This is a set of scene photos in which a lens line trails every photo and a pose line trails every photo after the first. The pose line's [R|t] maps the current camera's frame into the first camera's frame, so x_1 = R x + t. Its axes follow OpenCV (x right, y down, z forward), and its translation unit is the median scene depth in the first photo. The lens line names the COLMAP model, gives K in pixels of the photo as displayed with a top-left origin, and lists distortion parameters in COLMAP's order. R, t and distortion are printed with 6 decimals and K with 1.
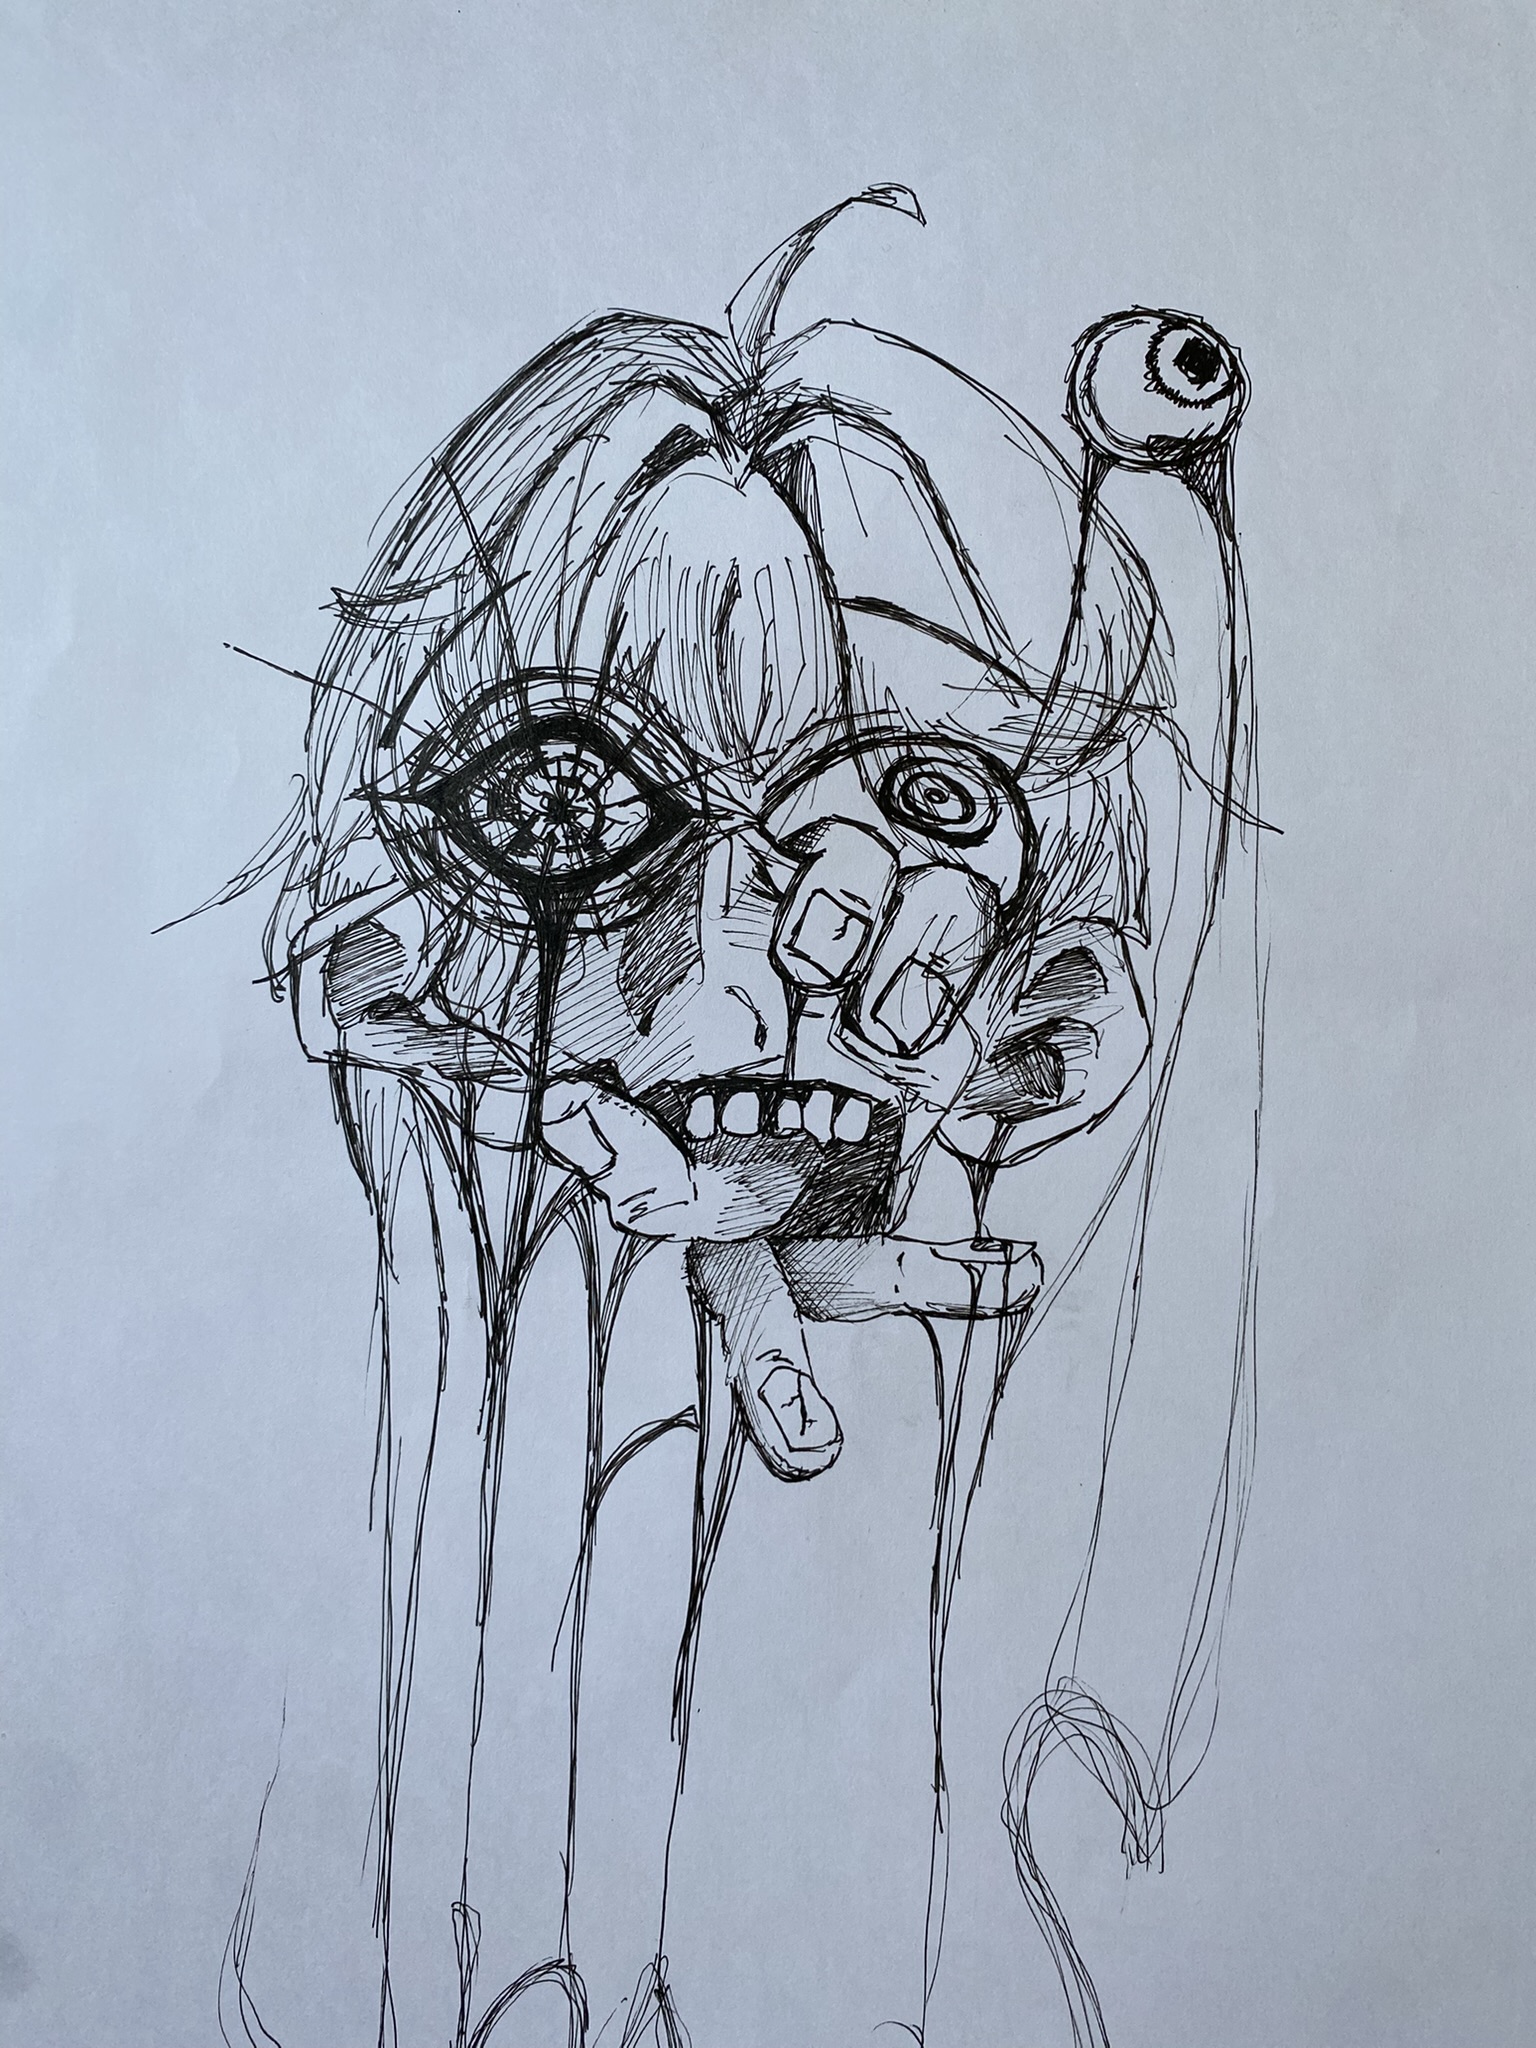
lens RADIAL K [[1610.9, 0, 777.5], [0, 1610.9, 1024.0], [0, 0, 1]] dist [0.084115, -0.156212]
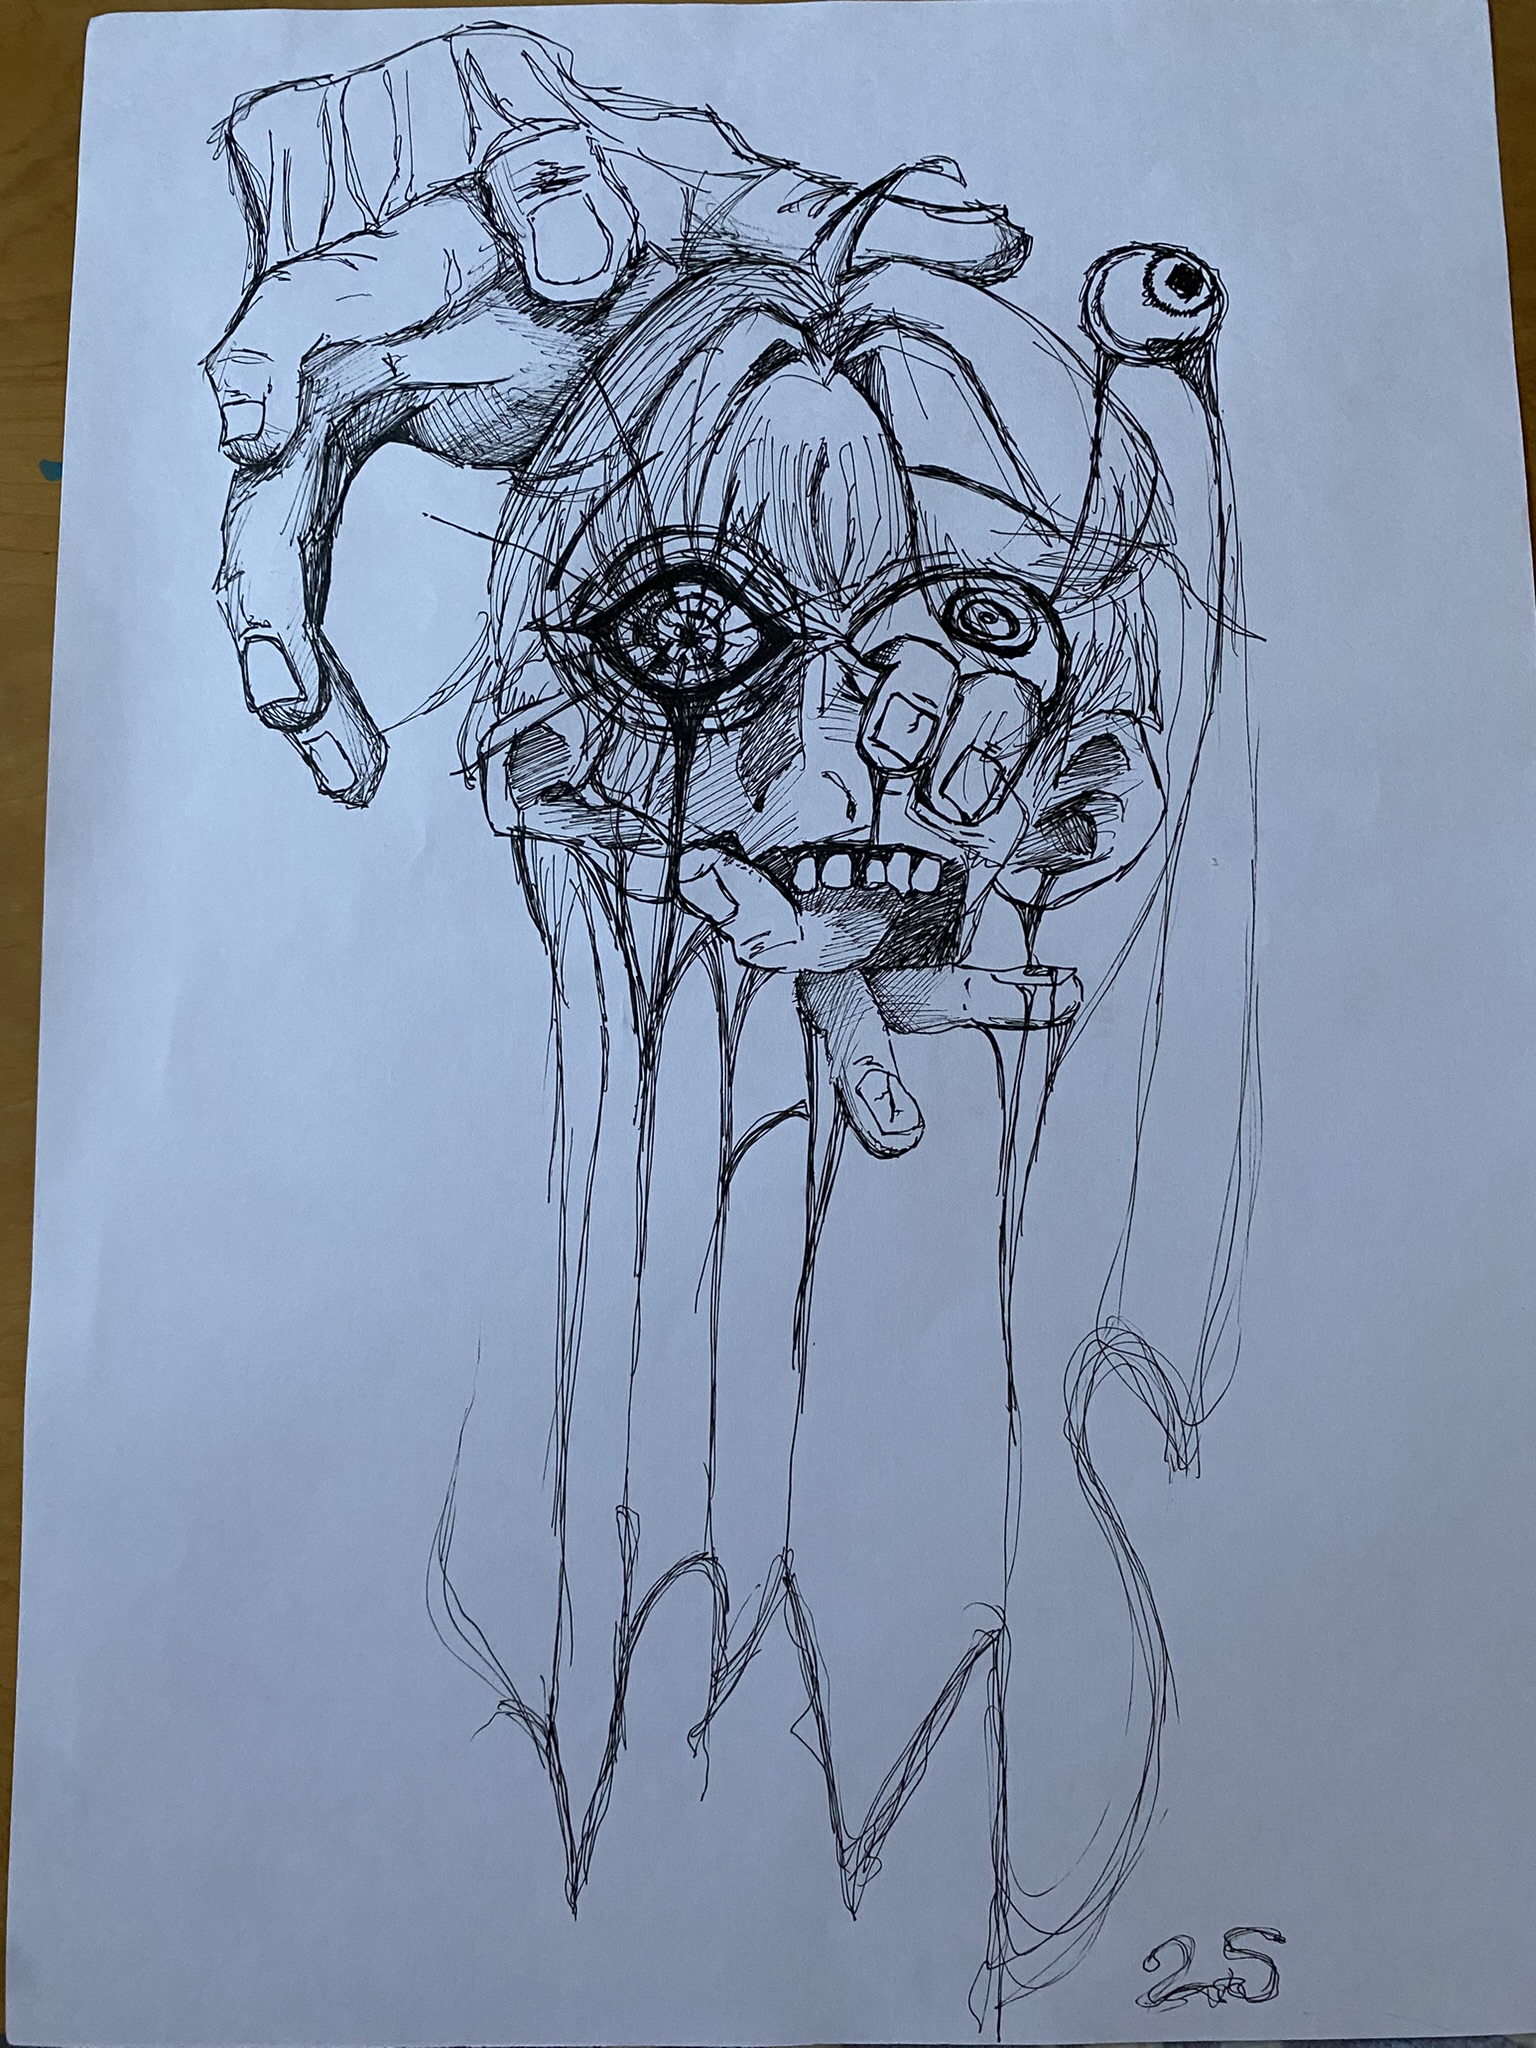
lens RADIAL K [[1553.7, 0, 777.7], [0, 1553.7, 1028.3], [0, 0, 1]] dist [0.012128, -0.009400]
pose [[0.997692, -0.012615, -0.066722, 0.011760], [0.023988, 0.984715, 0.172515, -0.038652], [0.063526, -0.173718, 0.982744, -0.243744]]
